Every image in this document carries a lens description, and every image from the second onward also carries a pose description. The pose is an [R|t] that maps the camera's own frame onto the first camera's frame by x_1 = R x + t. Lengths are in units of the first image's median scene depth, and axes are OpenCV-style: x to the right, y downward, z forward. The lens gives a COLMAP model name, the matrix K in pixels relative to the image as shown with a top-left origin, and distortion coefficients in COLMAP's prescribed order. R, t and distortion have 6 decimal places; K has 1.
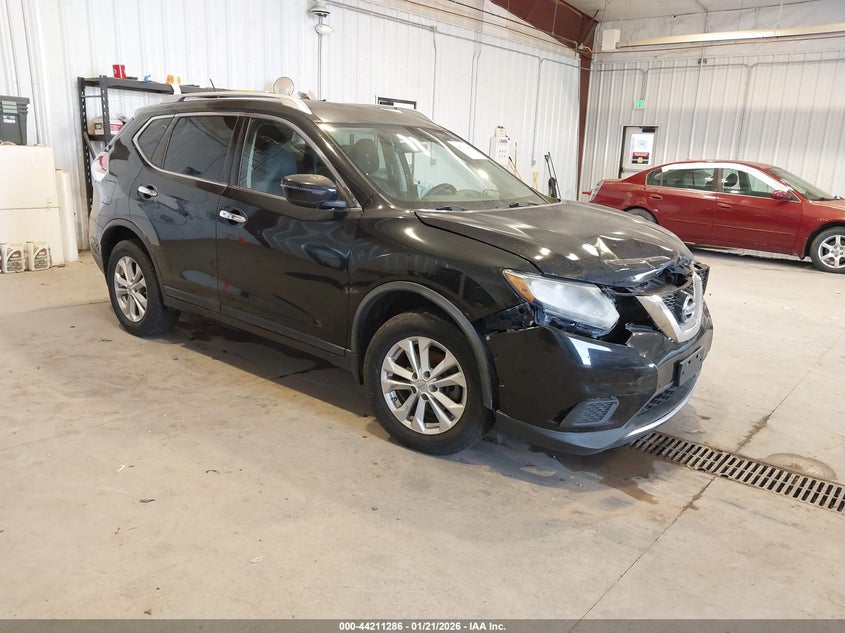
lens RADIAL K [[656.4, 0, 422.5], [0, 656.4, 316.5], [0, 0, 1]] dist [0.000301, 0.001019]
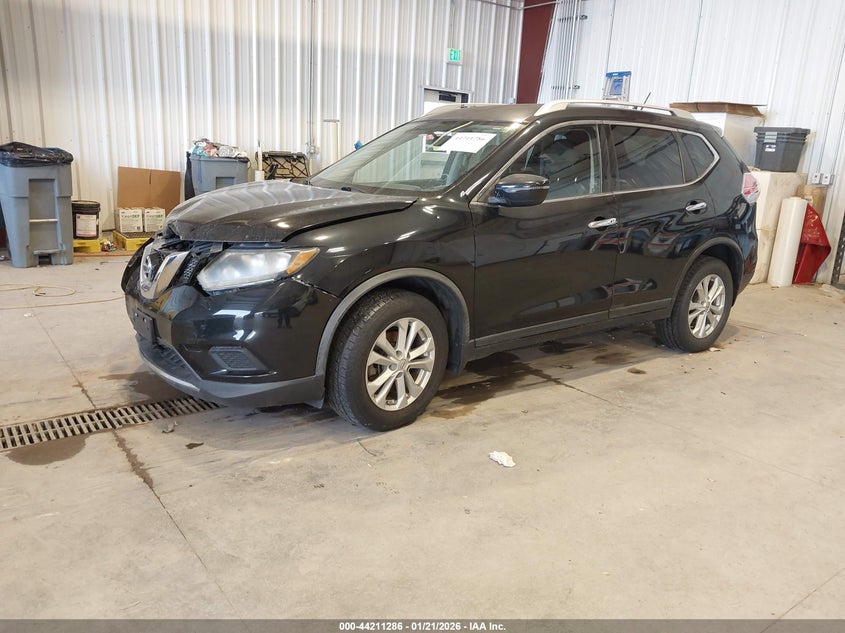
lens RADIAL K [[656.4, 0, 422.5], [0, 656.4, 316.5], [0, 0, 1]] dist [0.000301, 0.001019]
pose [[-0.206371, 0.205278, -0.956698, 1.162642], [-0.304189, 0.915837, 0.262128, -0.303212], [0.929989, 0.345113, -0.126559, 1.367776]]
